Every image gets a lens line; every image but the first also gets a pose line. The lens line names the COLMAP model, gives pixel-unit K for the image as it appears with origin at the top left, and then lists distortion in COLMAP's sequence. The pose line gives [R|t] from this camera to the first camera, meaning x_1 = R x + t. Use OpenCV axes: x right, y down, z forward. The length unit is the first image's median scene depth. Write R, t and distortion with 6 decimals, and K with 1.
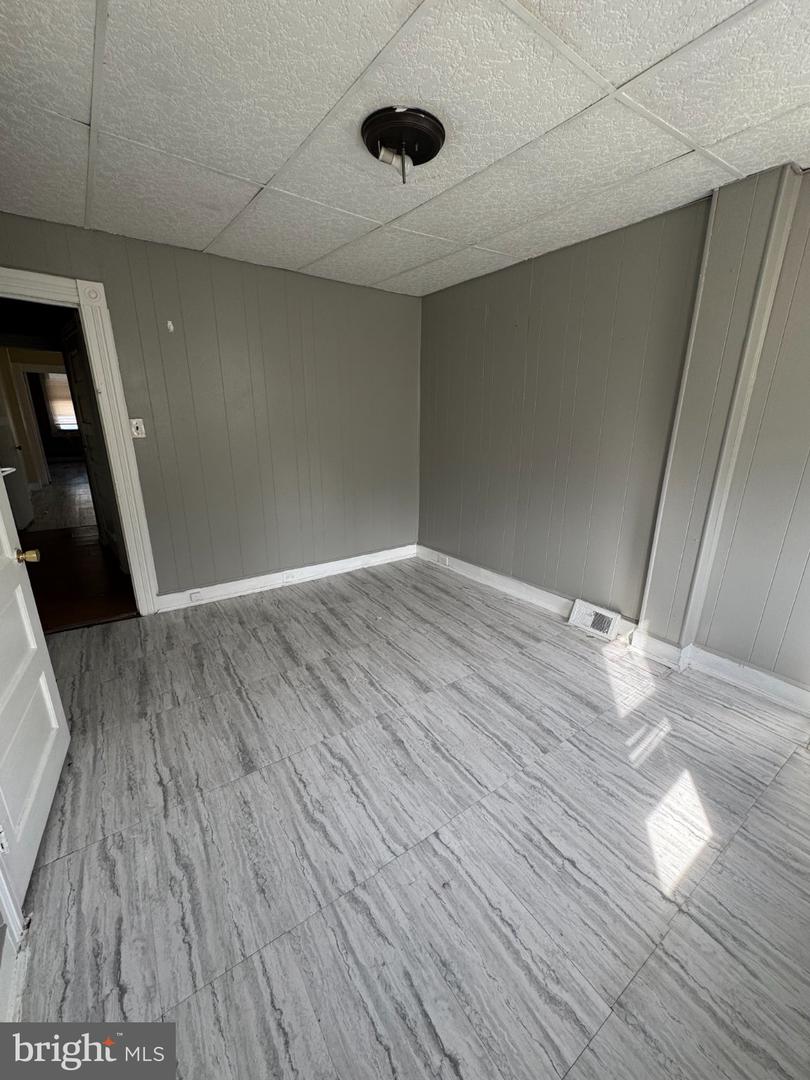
lens RADIAL K [[431.5, 0, 403.6], [0, 431.5, 539.4], [0, 0, 1]] dist [-0.003172, -0.000244]
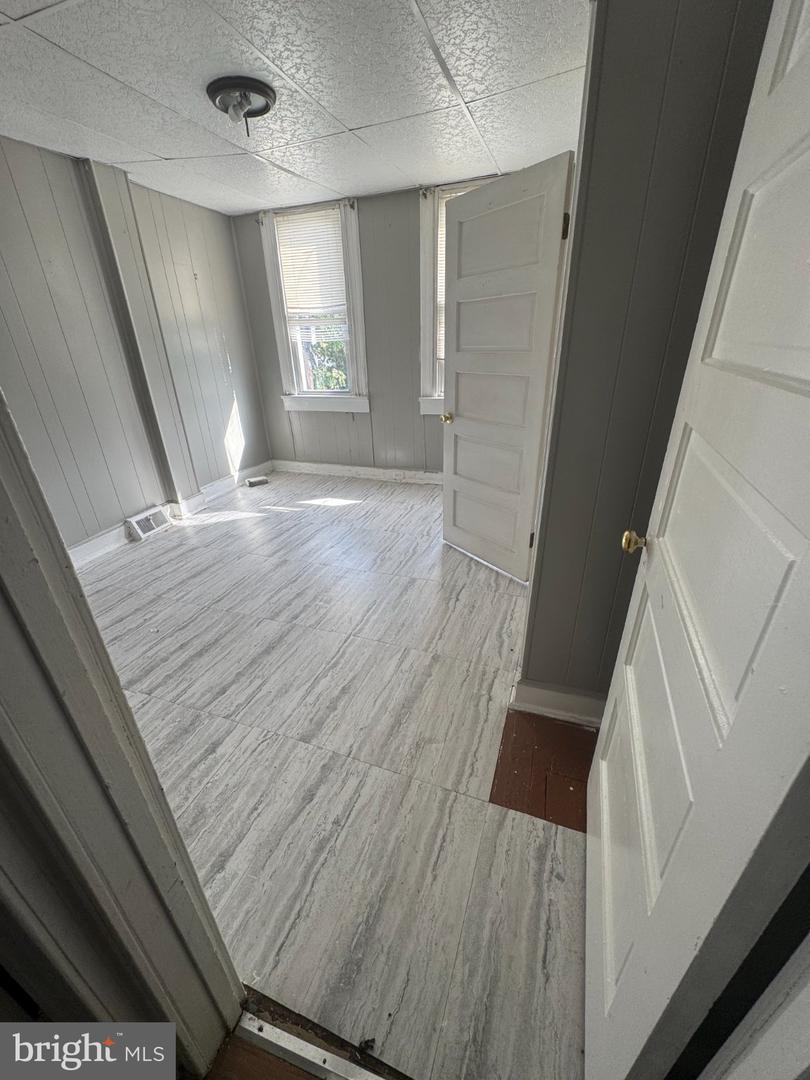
lens RADIAL K [[431.5, 0, 405.2], [0, 431.5, 540.4], [0, 0, 1]] dist [-0.003172, -0.000244]
pose [[-0.572177, -0.346687, 0.743251, -0.986974], [0.261313, 0.781960, 0.565910, -0.303096], [-0.777386, 0.518022, -0.356826, 1.040689]]
